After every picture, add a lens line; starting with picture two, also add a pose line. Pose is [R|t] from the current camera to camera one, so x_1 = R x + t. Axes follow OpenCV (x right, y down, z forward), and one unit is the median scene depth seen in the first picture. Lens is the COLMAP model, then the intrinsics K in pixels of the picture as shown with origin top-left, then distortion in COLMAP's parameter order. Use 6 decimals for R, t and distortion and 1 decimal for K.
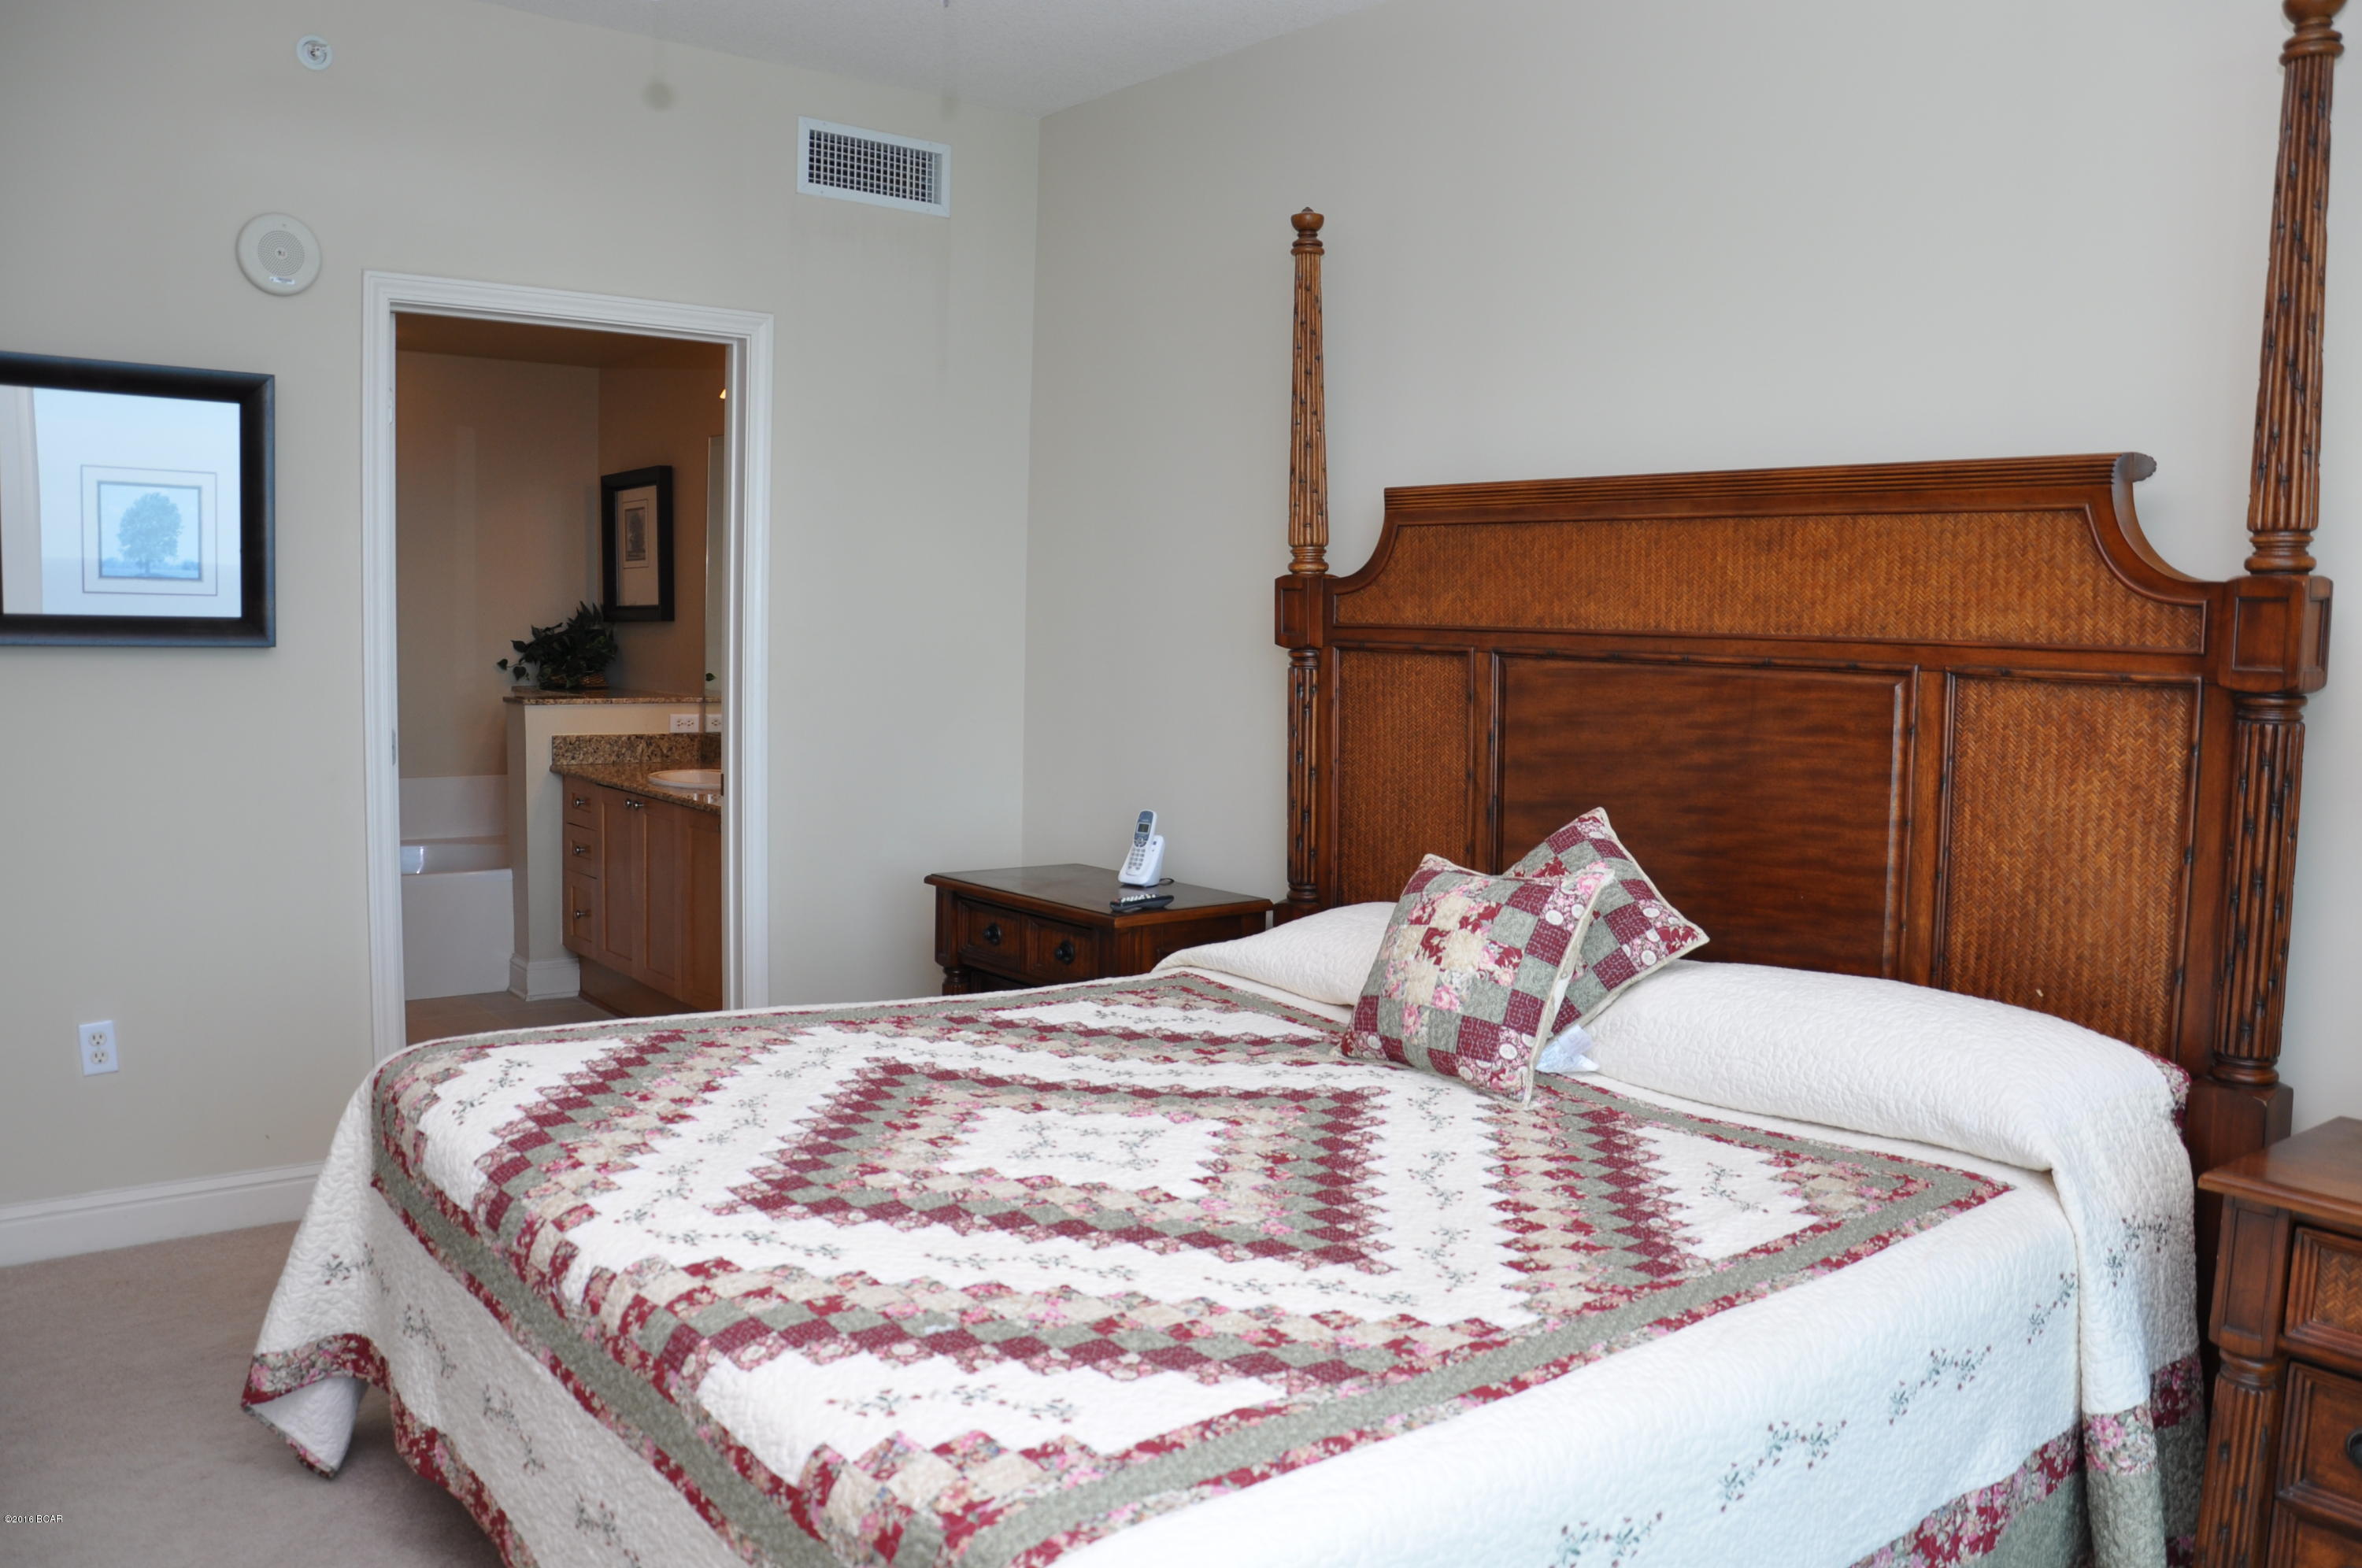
lens RADIAL K [[1856.5, 0, 1170.6], [0, 1856.5, 825.4], [0, 0, 1]] dist [-0.168101, 0.142452]
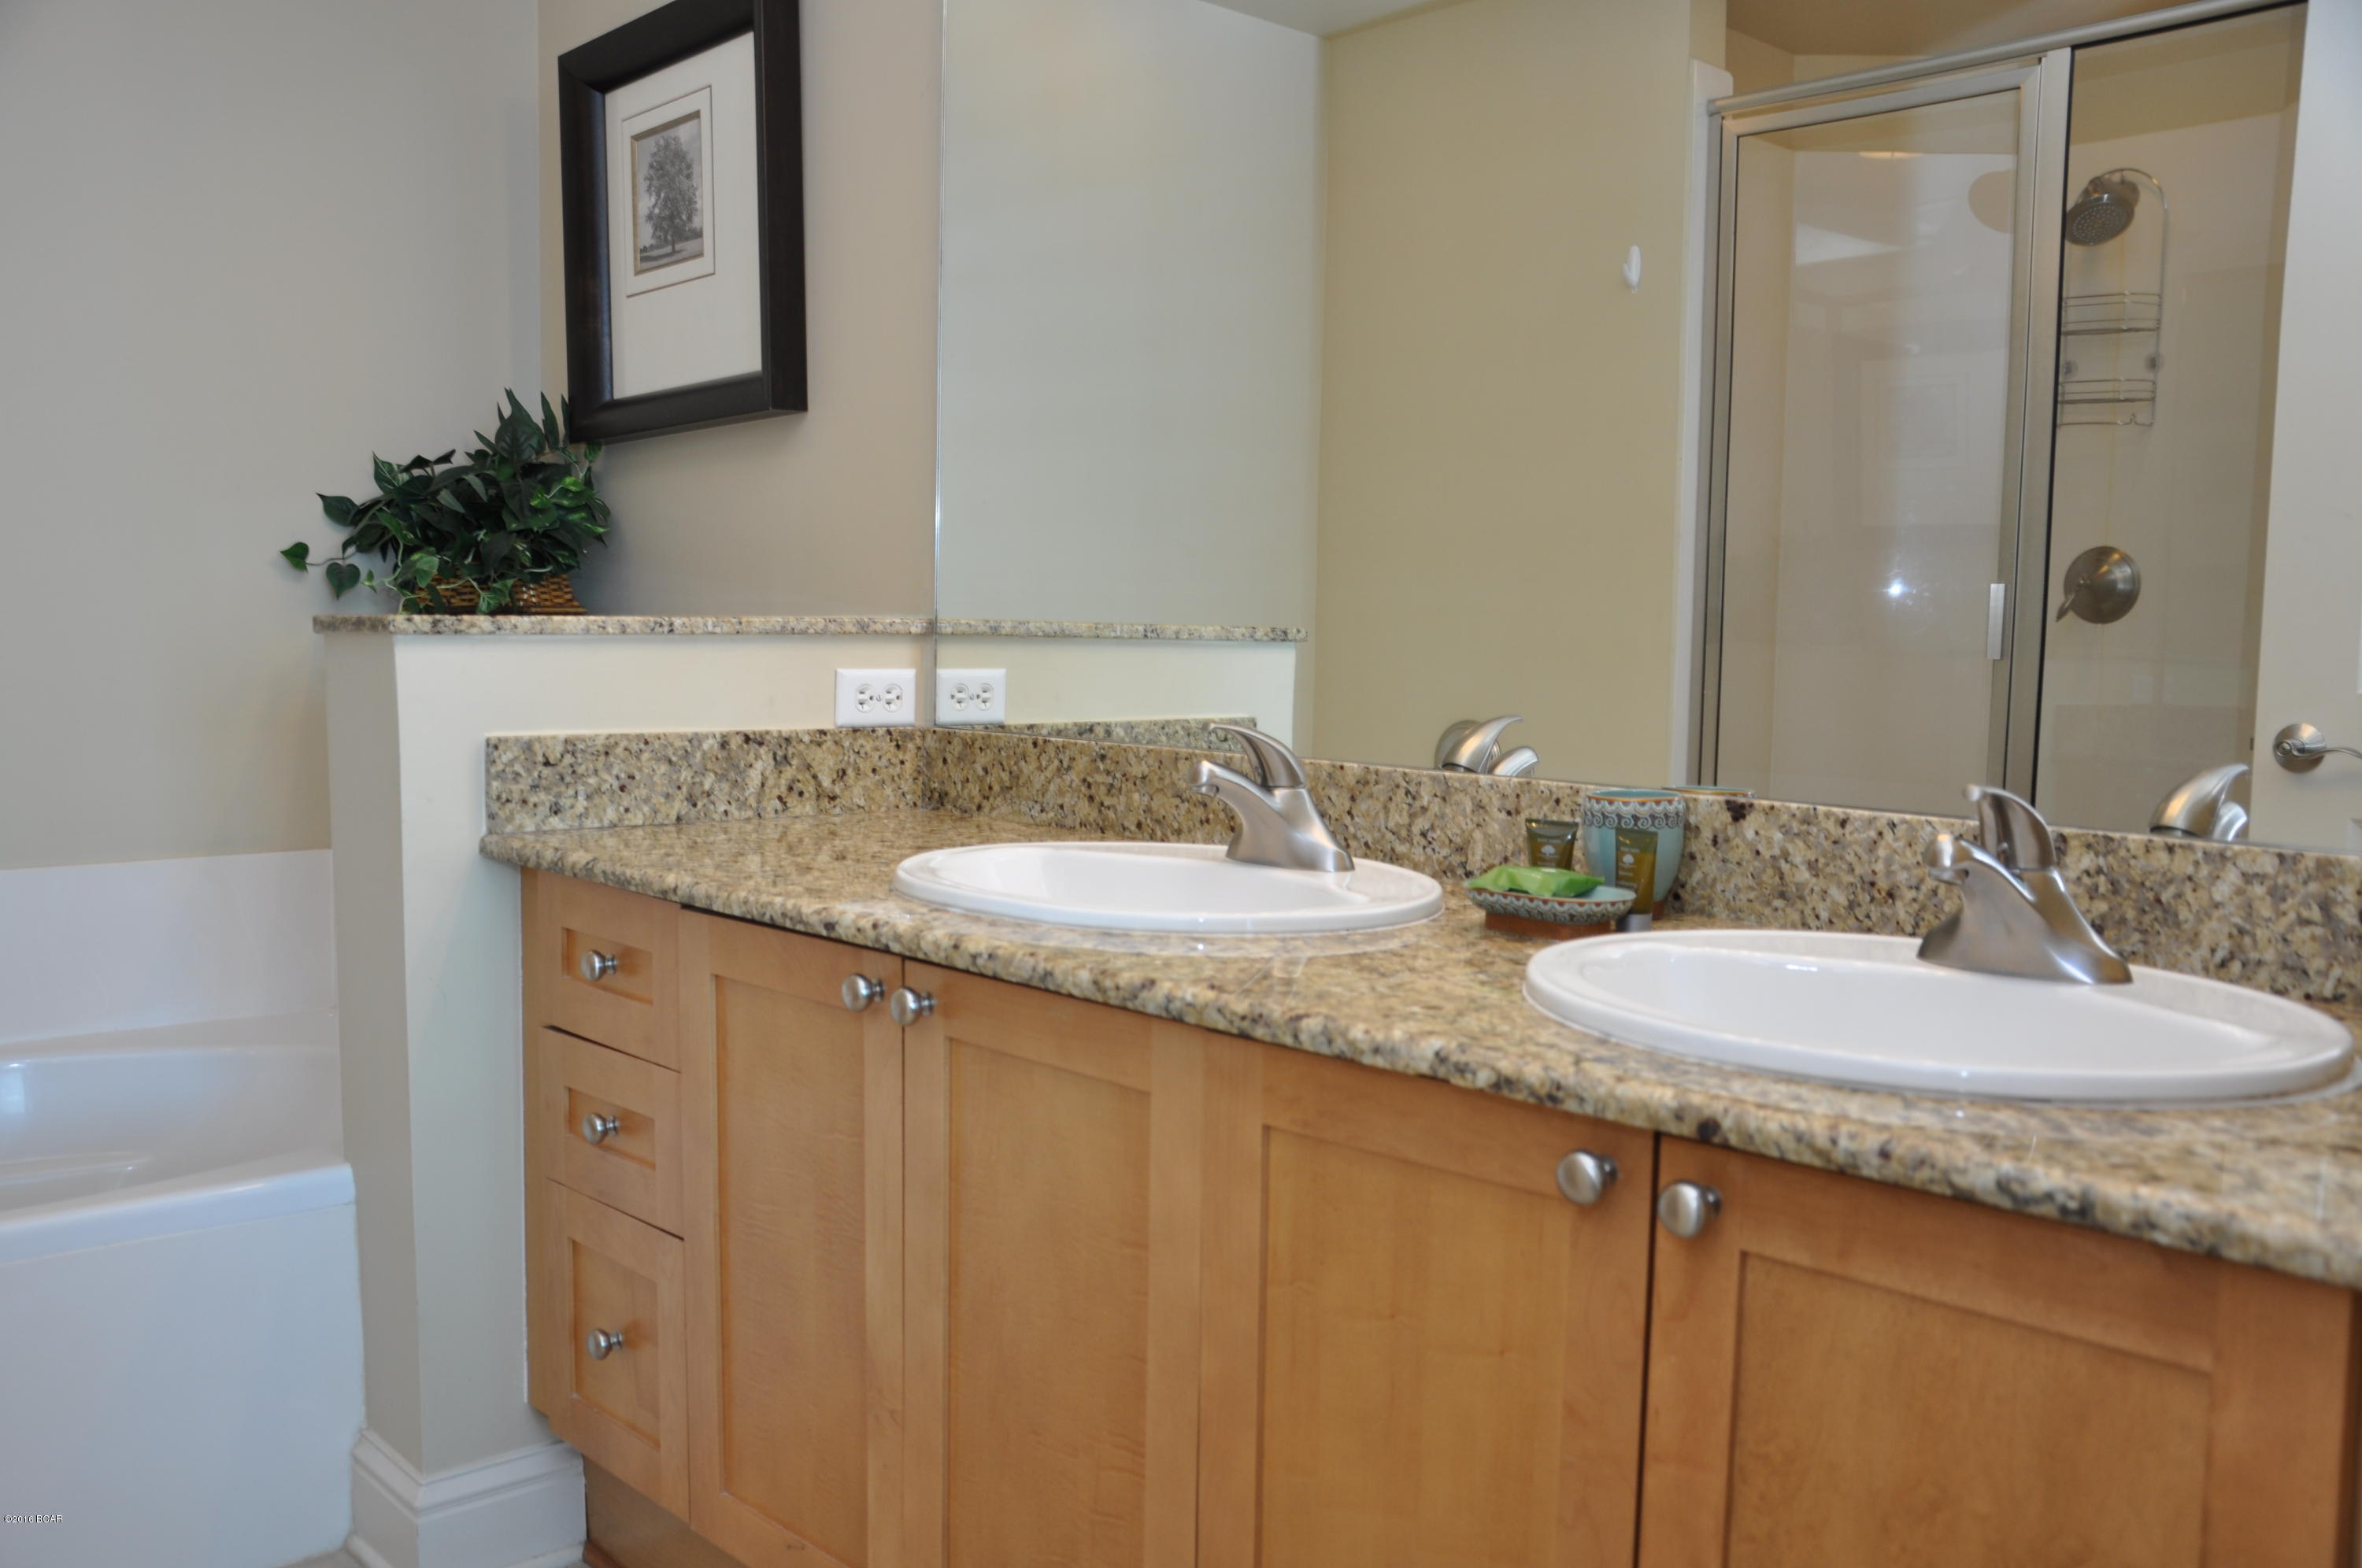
lens RADIAL K [[2061.8, 0, 1181.0], [0, 2061.8, 784.0], [0, 0, 1]] dist [-0.085998, 0.010628]
pose [[0.996755, -0.022761, 0.077215, -0.236168], [0.024880, 0.999337, -0.026591, -0.028085], [-0.076559, 0.028426, 0.996660, 0.615659]]
